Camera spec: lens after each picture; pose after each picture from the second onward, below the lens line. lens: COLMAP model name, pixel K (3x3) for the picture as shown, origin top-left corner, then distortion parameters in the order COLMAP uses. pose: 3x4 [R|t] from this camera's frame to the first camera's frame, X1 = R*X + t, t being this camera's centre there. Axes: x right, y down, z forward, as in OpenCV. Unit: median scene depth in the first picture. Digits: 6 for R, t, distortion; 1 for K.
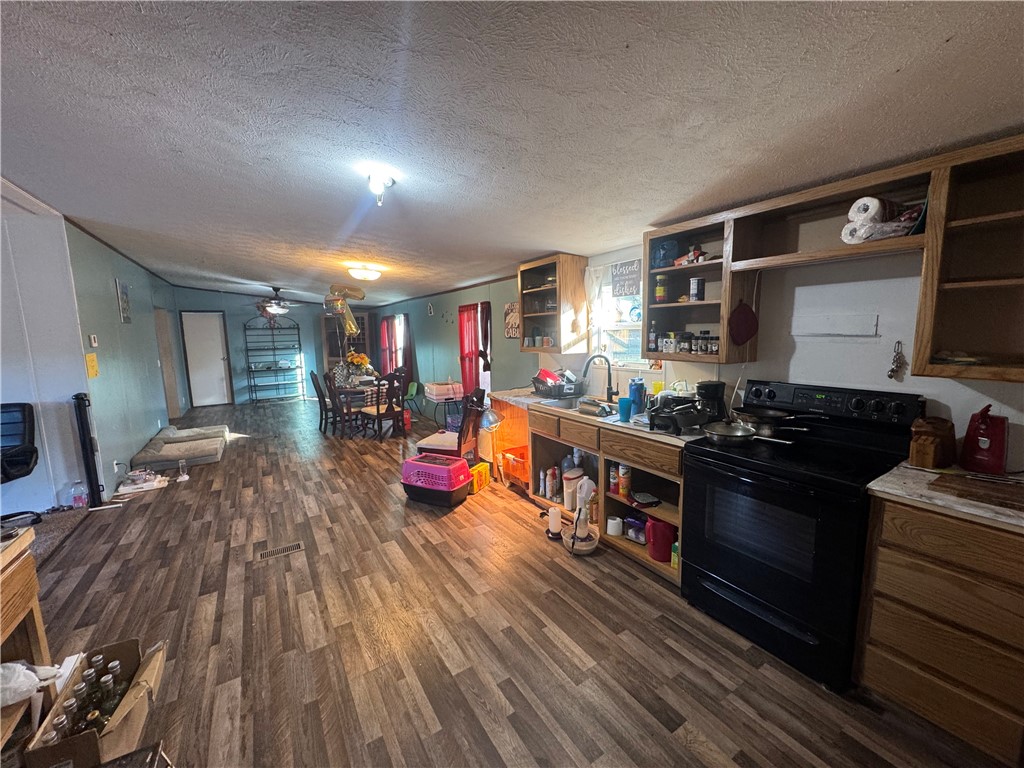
lens RADIAL K [[411.5, 0, 515.6], [0, 411.5, 385.4], [0, 0, 1]] dist [-0.003229, 0.000806]
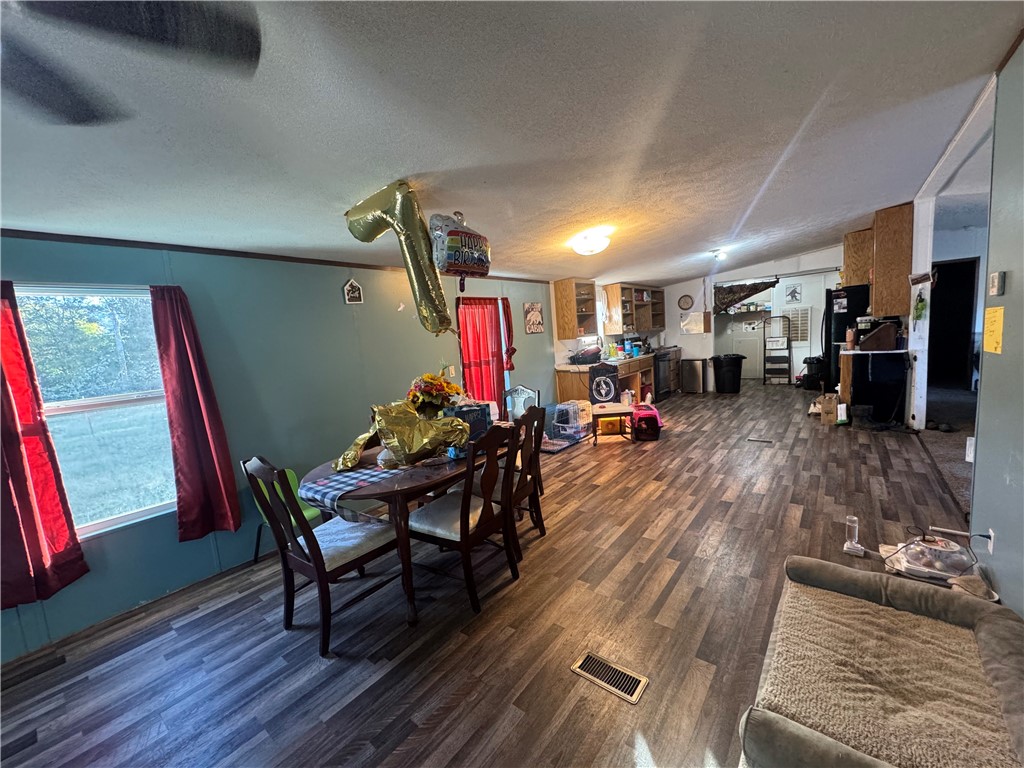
lens RADIAL K [[411.5, 0, 516.0], [0, 411.5, 381.9], [0, 0, 1]] dist [-0.003229, 0.000806]
pose [[-0.328526, -0.061253, 0.942507, -1.261004], [0.208707, 0.968519, 0.135692, -0.173566], [-0.921147, 0.241286, -0.305400, 1.657086]]
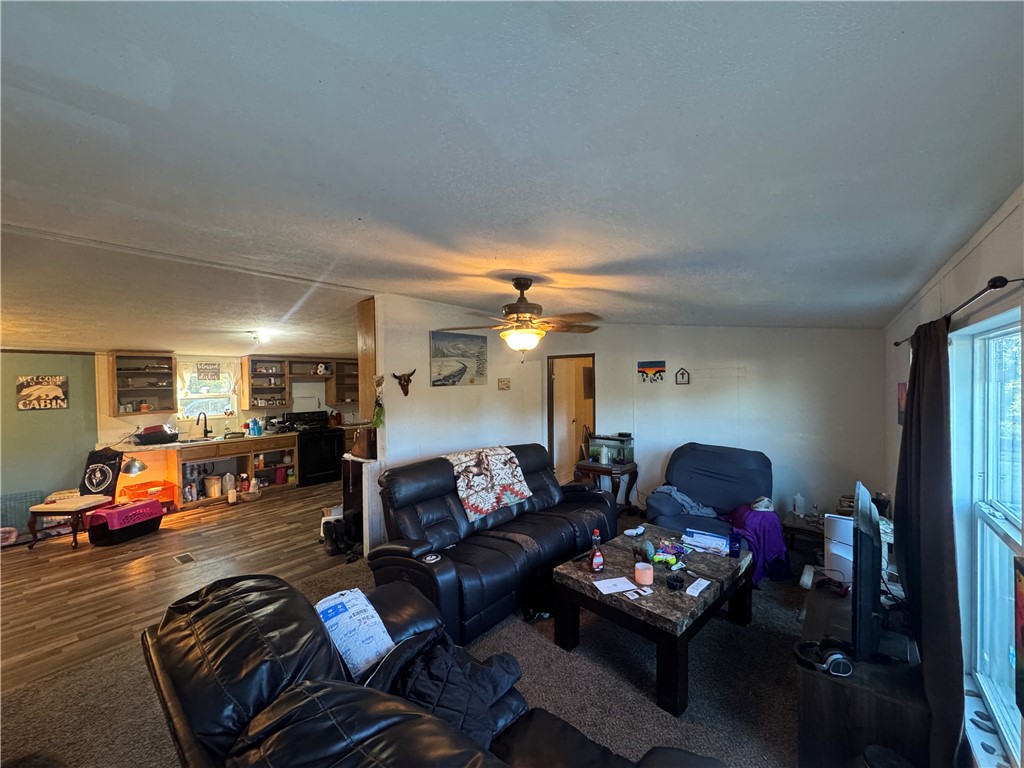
lens RADIAL K [[411.5, 0, 513.7], [0, 411.5, 386.4], [0, 0, 1]] dist [-0.003229, 0.000806]
pose [[-0.324749, 0.013588, 0.945703, -1.594487], [0.144833, 0.988818, 0.035528, -0.041152], [-0.934645, 0.148507, -0.323086, 0.236359]]
